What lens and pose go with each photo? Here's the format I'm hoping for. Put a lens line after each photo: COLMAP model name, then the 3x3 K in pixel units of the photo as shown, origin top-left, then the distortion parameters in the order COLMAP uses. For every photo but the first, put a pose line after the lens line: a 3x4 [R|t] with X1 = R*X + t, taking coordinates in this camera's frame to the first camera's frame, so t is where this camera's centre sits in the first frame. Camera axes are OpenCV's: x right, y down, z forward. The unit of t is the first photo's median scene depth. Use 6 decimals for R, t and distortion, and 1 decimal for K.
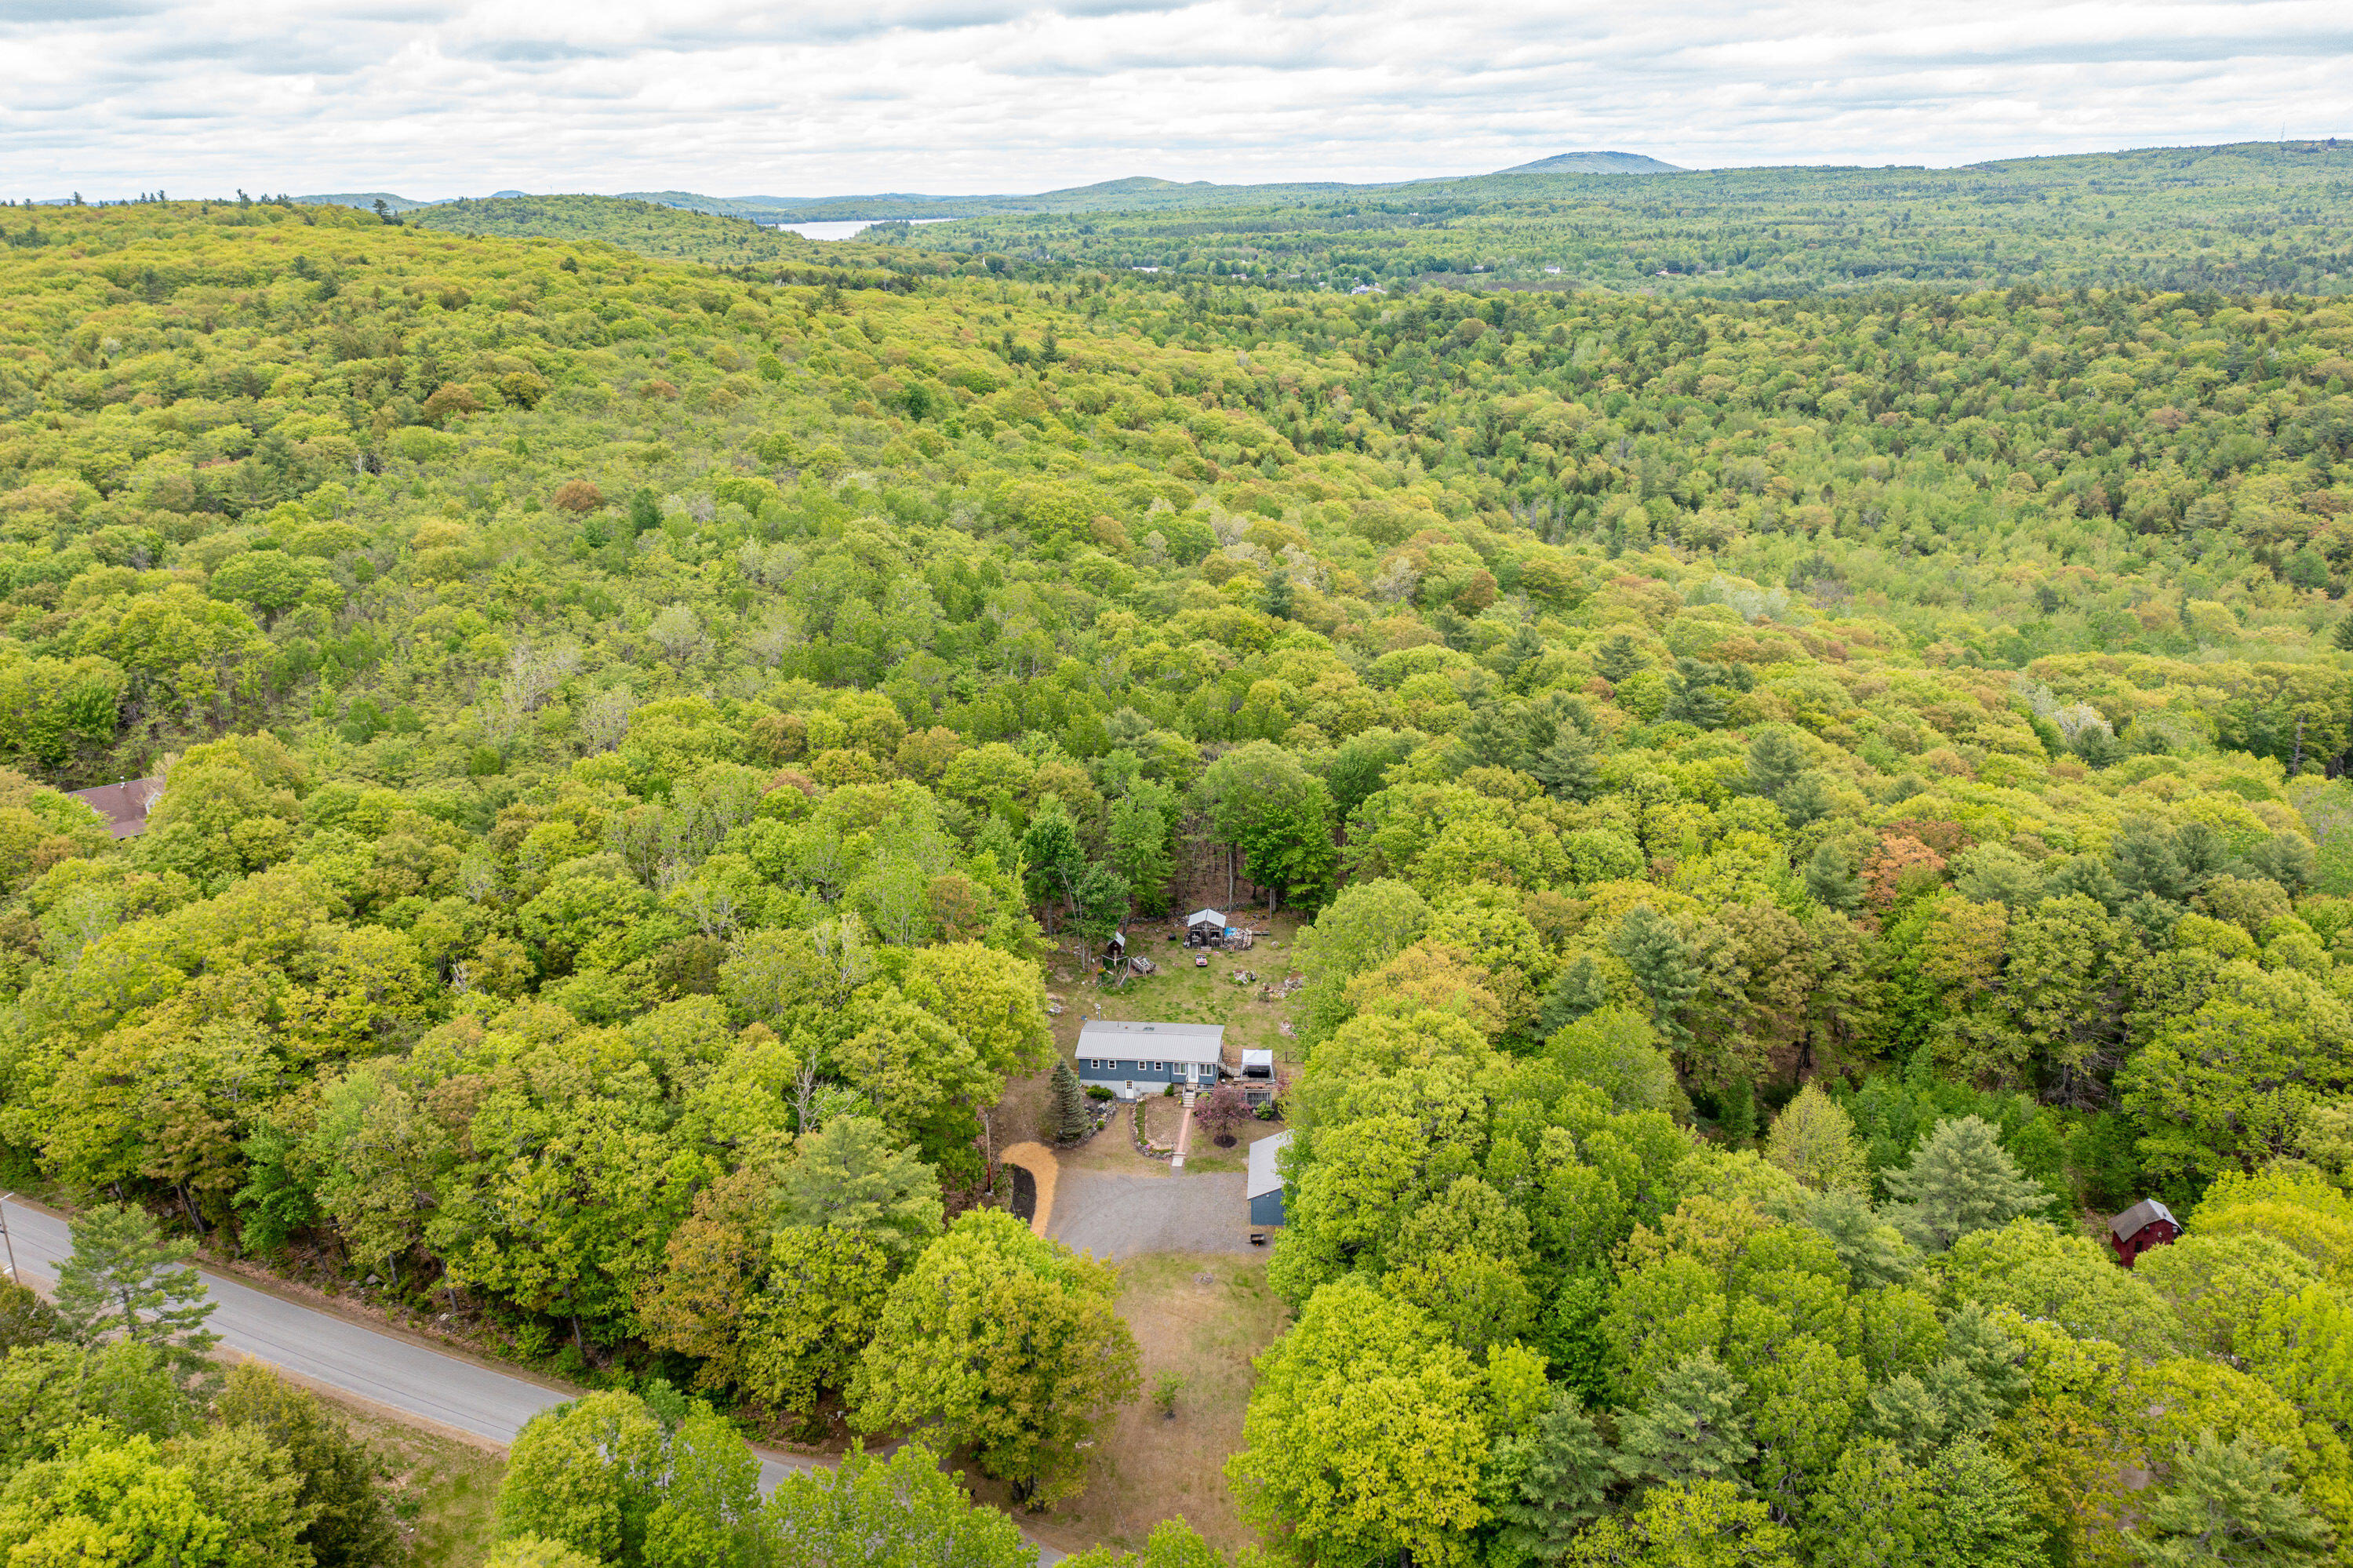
lens RADIAL K [[1858.0, 0, 1176.5], [0, 1858.0, 784.0], [0, 0, 1]] dist [-0.022982, 0.011986]
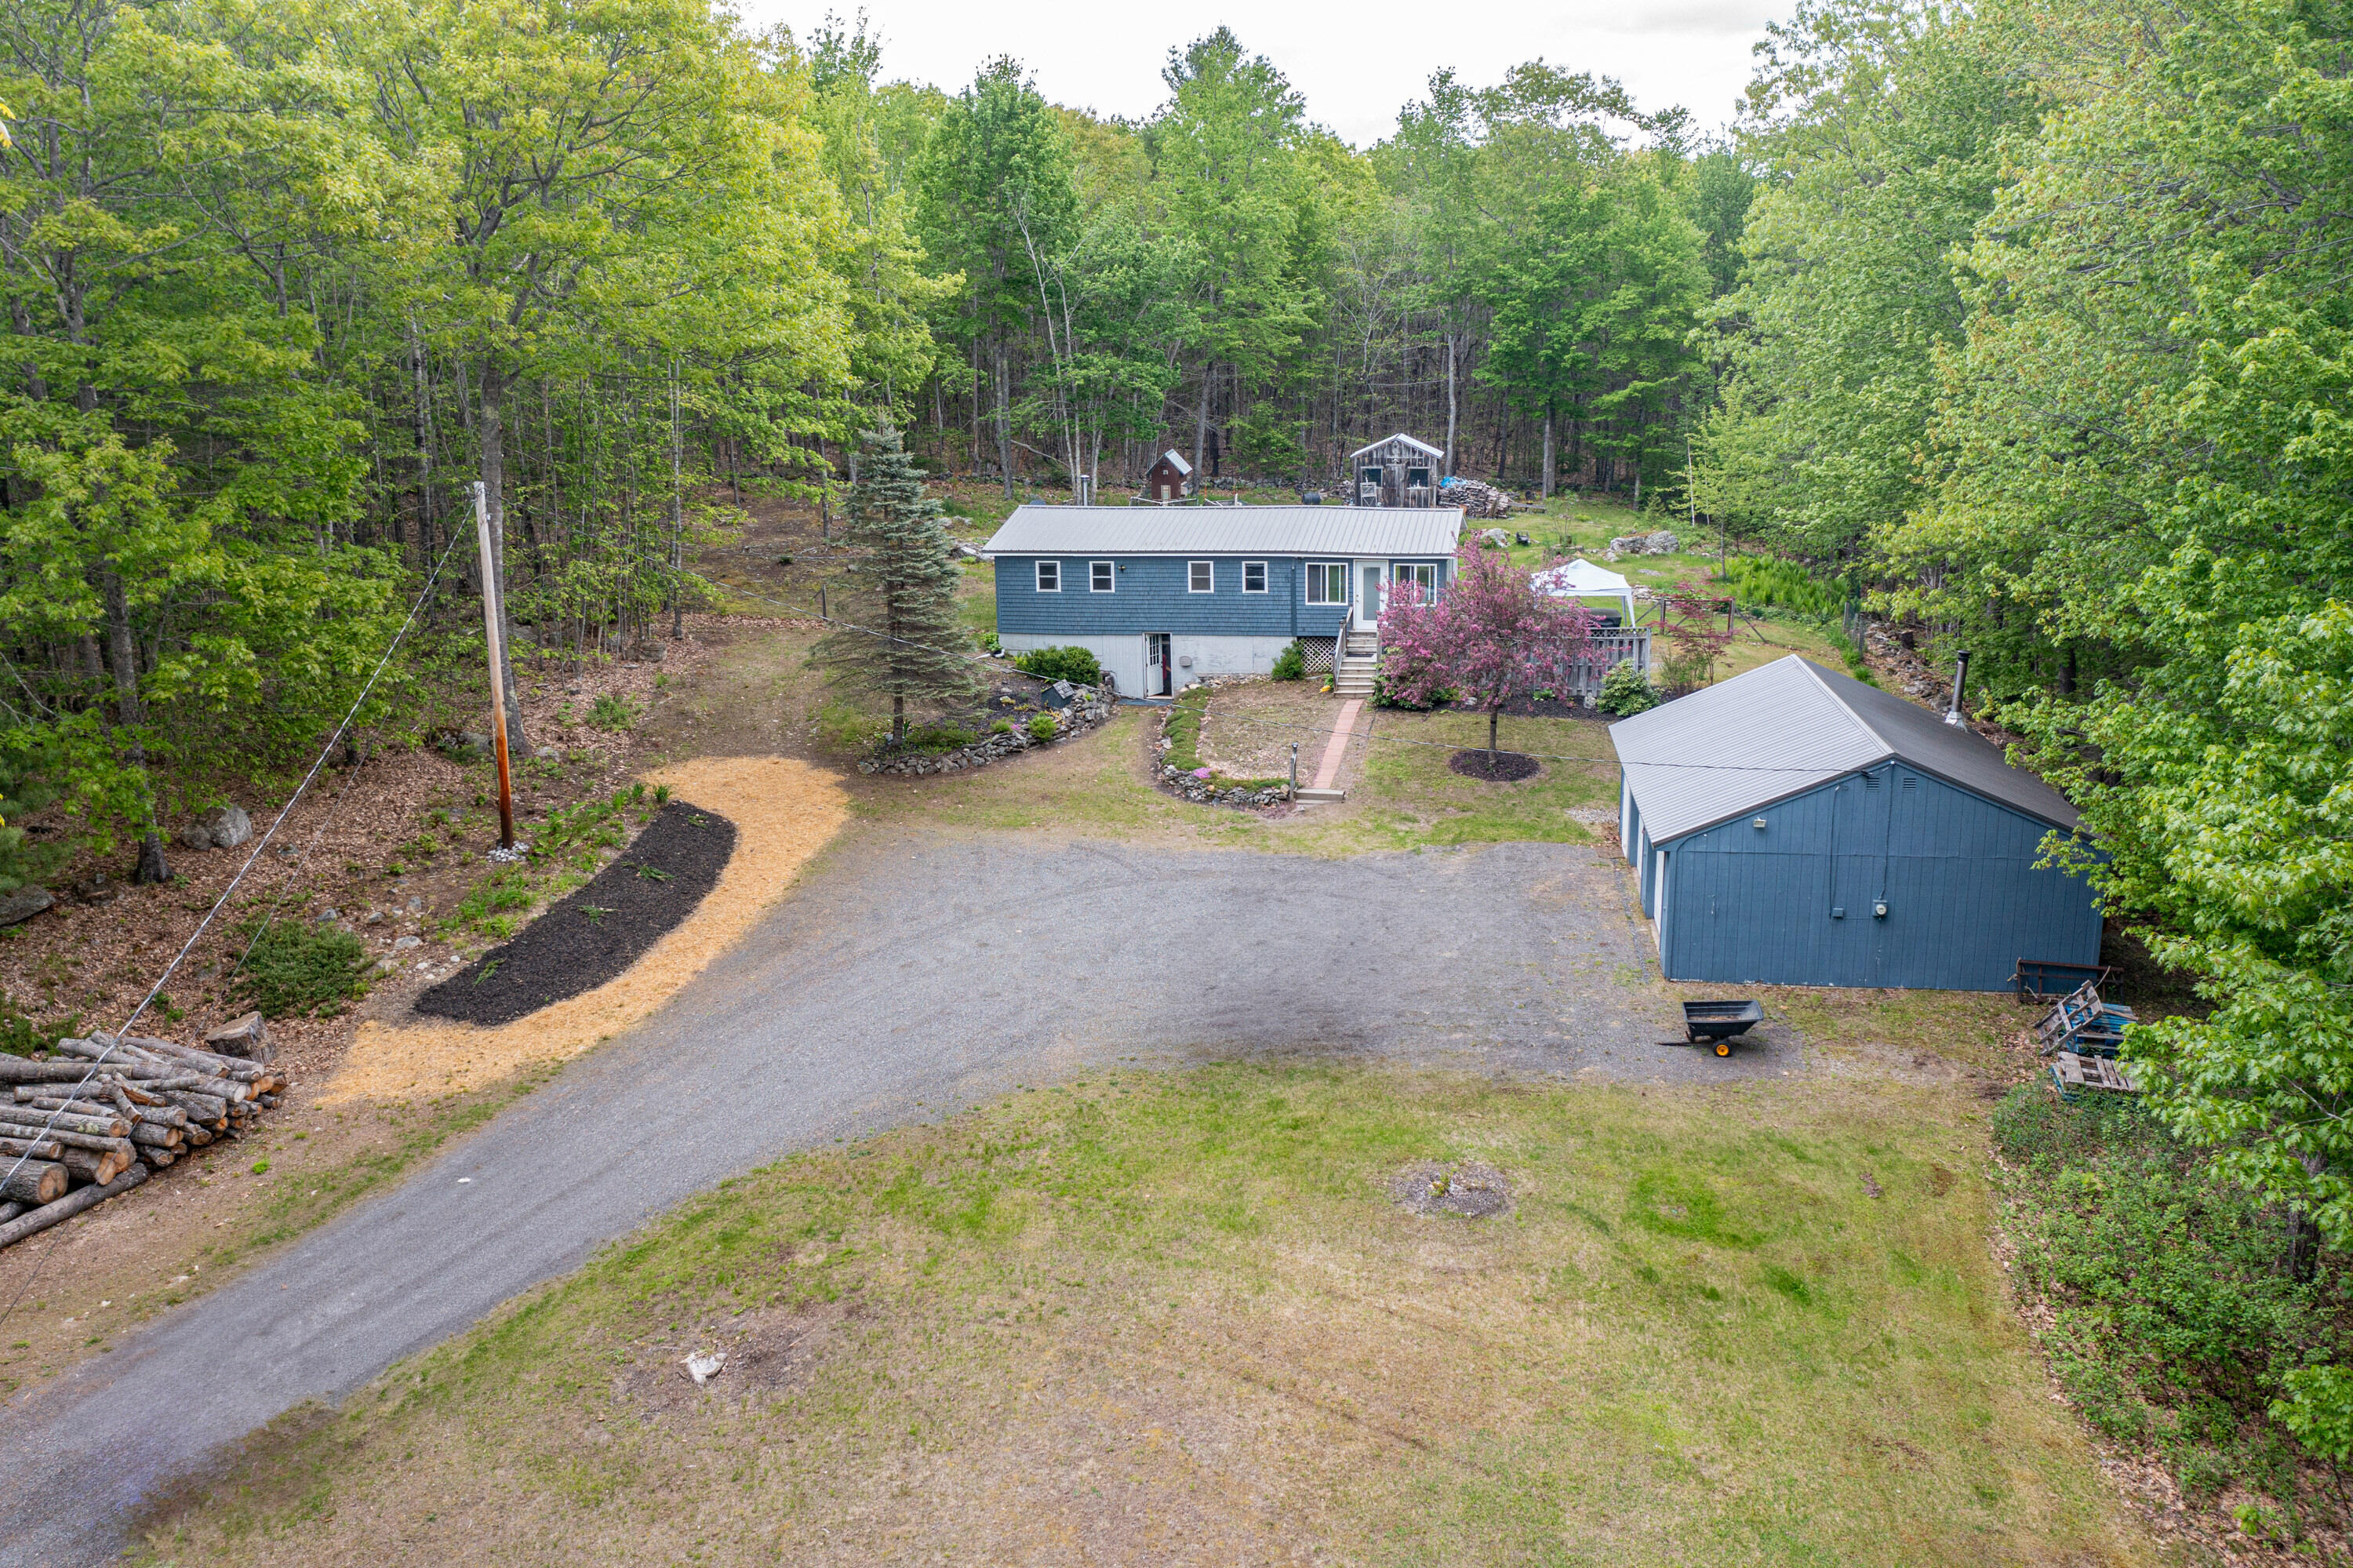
lens RADIAL K [[1852.7, 0, 1176.5], [0, 1852.7, 784.0], [0, 0, 1]] dist [-0.012832, 0.012262]
pose [[0.996716, 0.013815, -0.079793, 0.002153], [-0.019786, 0.997022, -0.074535, 0.206396], [0.078525, 0.075869, 0.994021, 0.700827]]
